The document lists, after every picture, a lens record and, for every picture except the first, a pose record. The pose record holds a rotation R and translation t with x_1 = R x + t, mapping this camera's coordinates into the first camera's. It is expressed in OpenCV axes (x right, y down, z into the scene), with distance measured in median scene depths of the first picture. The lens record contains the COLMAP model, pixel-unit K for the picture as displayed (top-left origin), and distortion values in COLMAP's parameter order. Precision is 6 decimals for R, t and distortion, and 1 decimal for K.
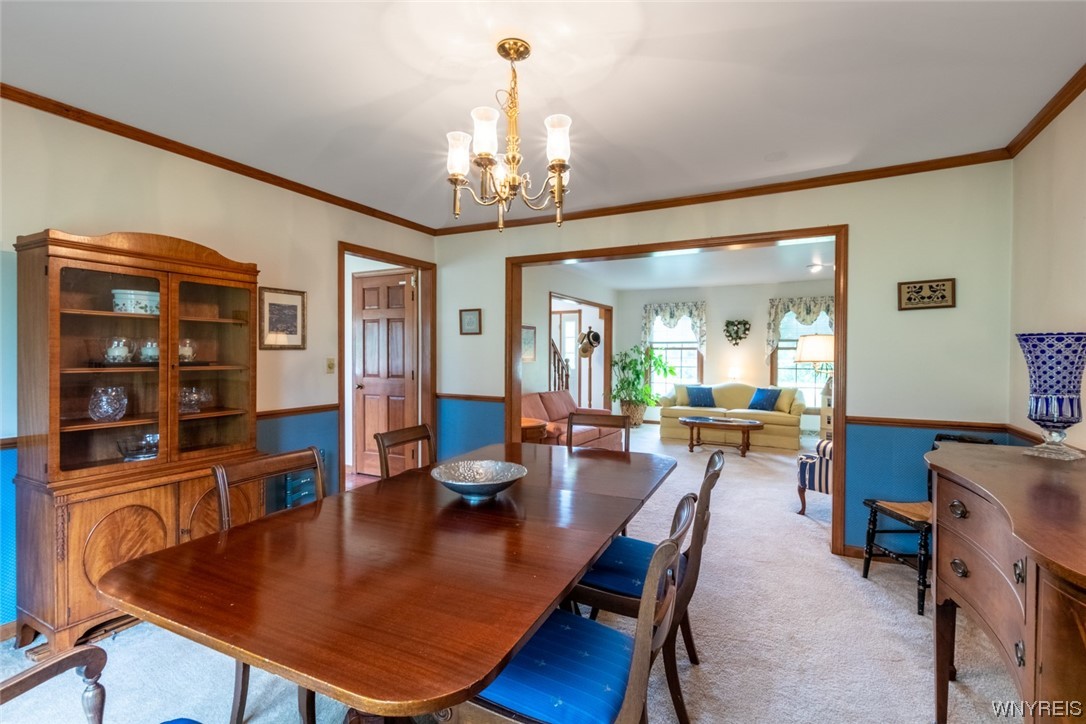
lens RADIAL K [[501.8, 0, 533.4], [0, 501.8, 362.6], [0, 0, 1]] dist [0.000614, -0.000171]
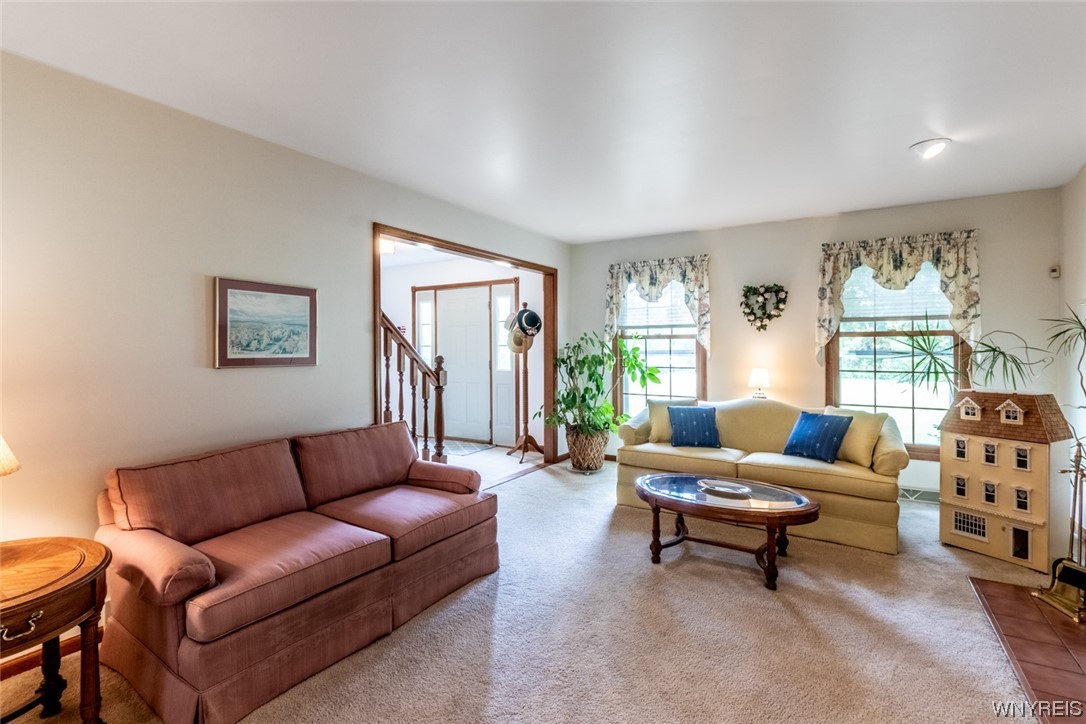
lens RADIAL K [[501.8, 0, 553.0], [0, 501.8, 347.7], [0, 0, 1]] dist [0.000614, -0.000171]
pose [[0.999194, -0.007997, -0.039345, 0.195173], [0.007371, 0.999844, -0.016028, -0.006985], [0.039467, 0.015725, 0.999097, 0.437378]]
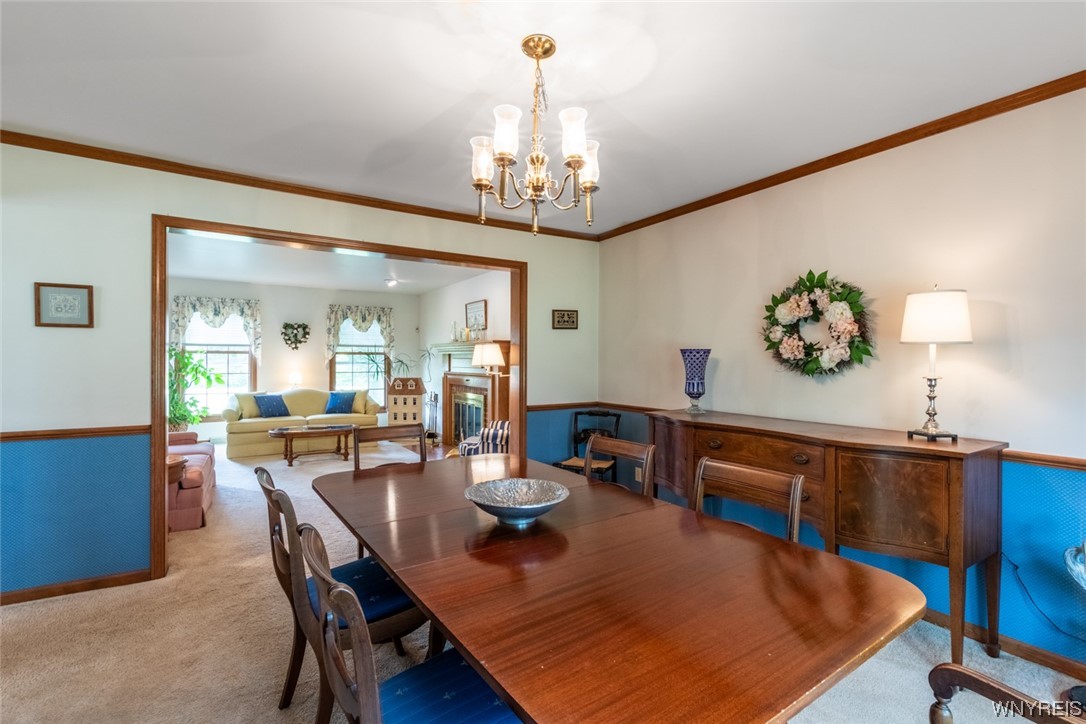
lens RADIAL K [[501.8, 0, 541.0], [0, 501.8, 361.9], [0, 0, 1]] dist [0.000614, -0.000171]
pose [[0.490150, -0.006748, 0.871612, -0.206499], [0.014034, 0.999902, -0.000150, -0.003729], [-0.871525, 0.012306, 0.490196, 0.123555]]
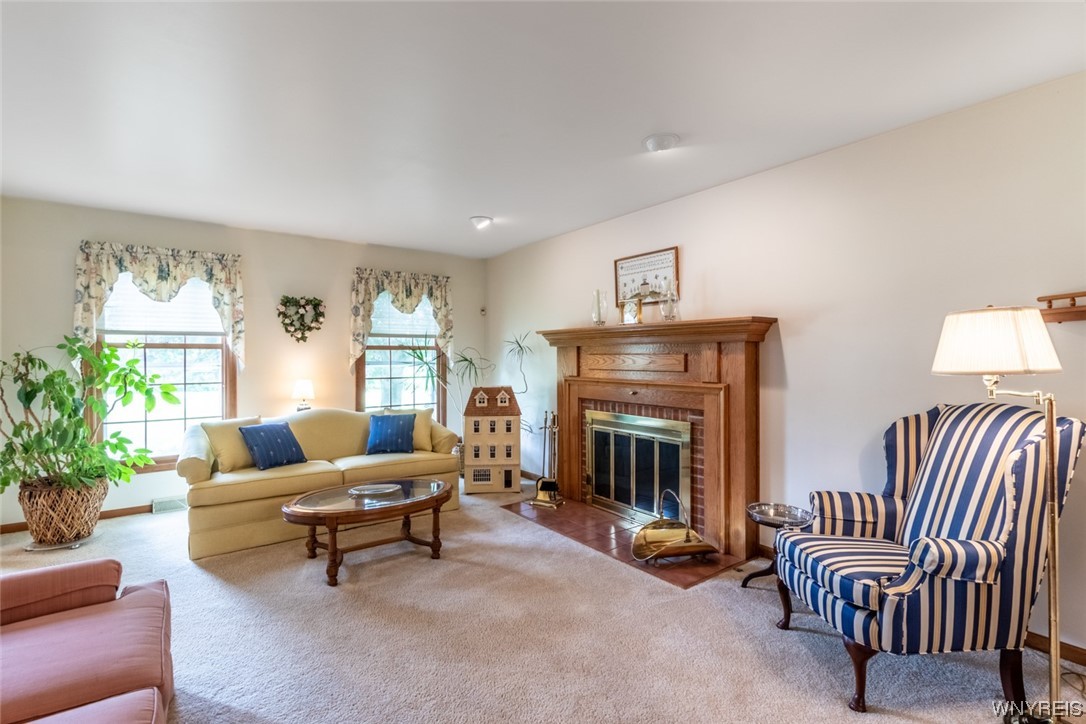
lens RADIAL K [[501.8, 0, 530.4], [0, 501.8, 359.0], [0, 0, 1]] dist [0.000614, -0.000171]
pose [[0.430155, -0.010348, 0.902696, 0.001852], [0.021223, 0.999774, 0.001348, -0.009682], [-0.902506, 0.018578, 0.430277, 0.533123]]
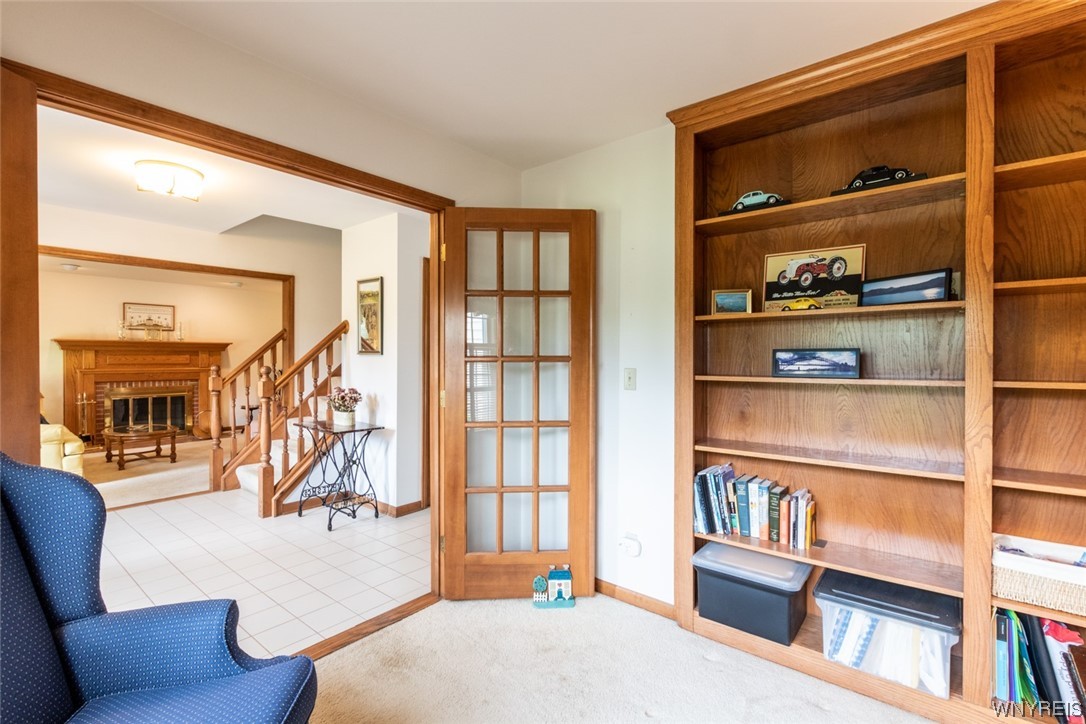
lens RADIAL K [[501.8, 0, 551.0], [0, 501.8, 360.8], [0, 0, 1]] dist [0.000614, -0.000171]
pose [[-0.983722, -0.000818, 0.179695, -0.428705], [0.002935, 0.999783, 0.020615, -0.018680], [-0.179673, 0.020807, -0.983506, 1.437053]]
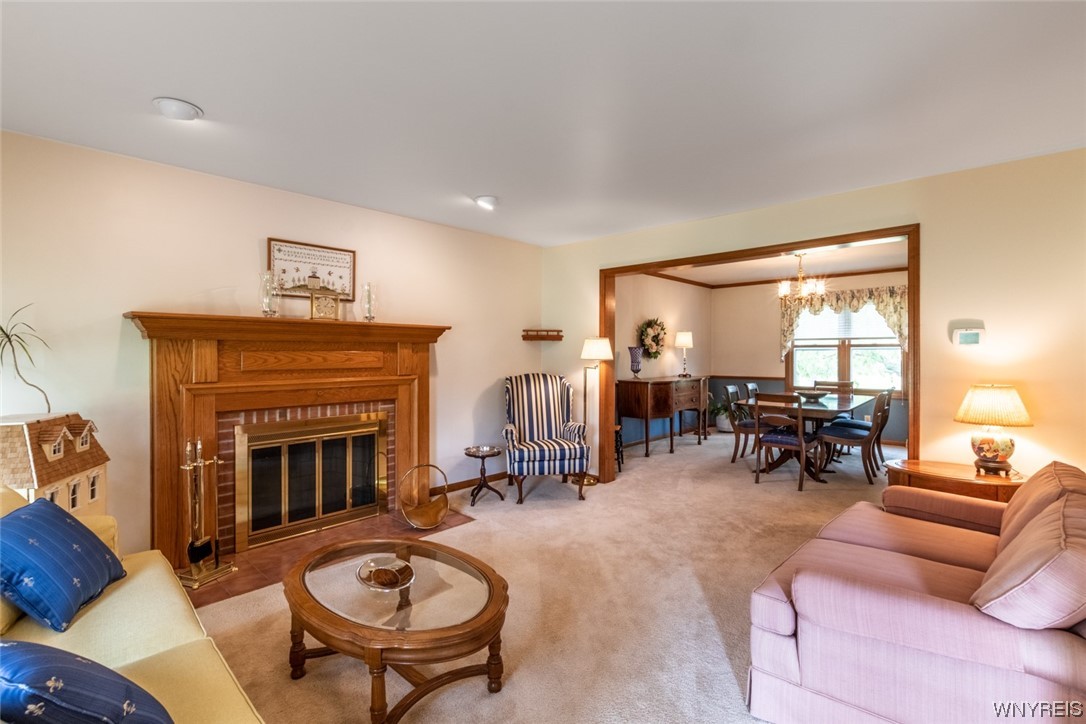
lens RADIAL K [[501.8, 0, 542.7], [0, 501.8, 354.0], [0, 0, 1]] dist [0.000614, -0.000171]
pose [[-0.969145, -0.001224, 0.246490, 0.174026], [0.003800, 0.999795, 0.019907, -0.017571], [-0.246463, 0.020229, -0.968941, 1.030378]]
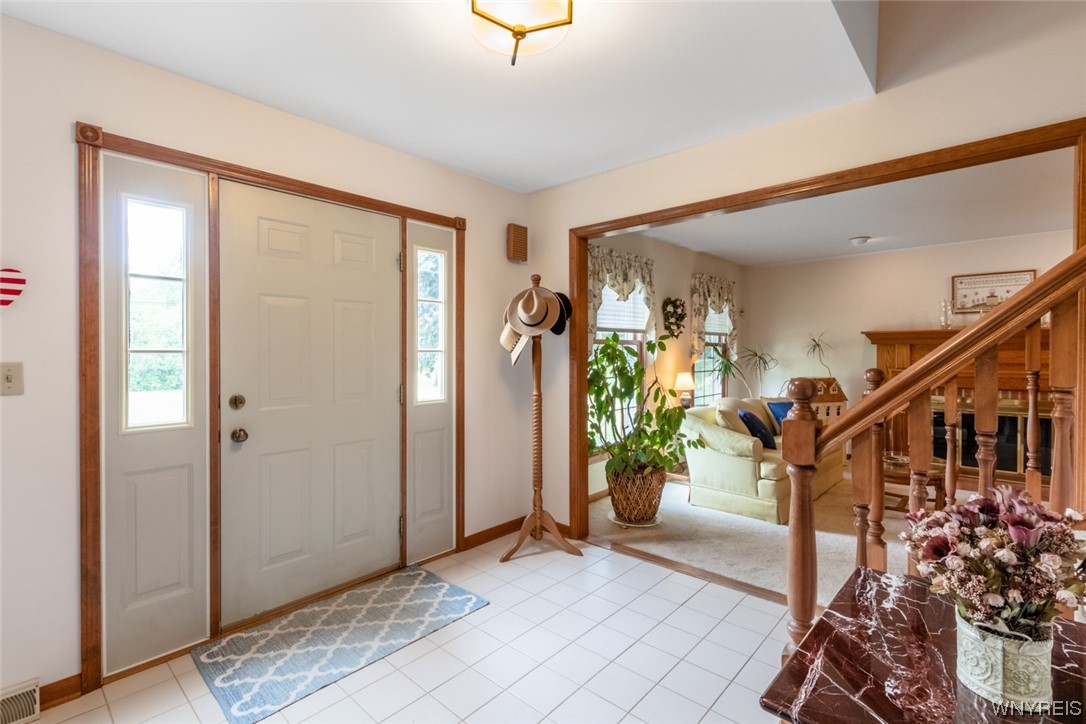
lens RADIAL K [[501.8, 0, 535.1], [0, 501.8, 359.1], [0, 0, 1]] dist [0.000614, -0.000171]
pose [[0.238138, -0.018766, 0.971050, -0.258063], [0.019914, 0.999697, 0.014436, -0.021269], [-0.971027, 0.015899, 0.238440, 1.045337]]
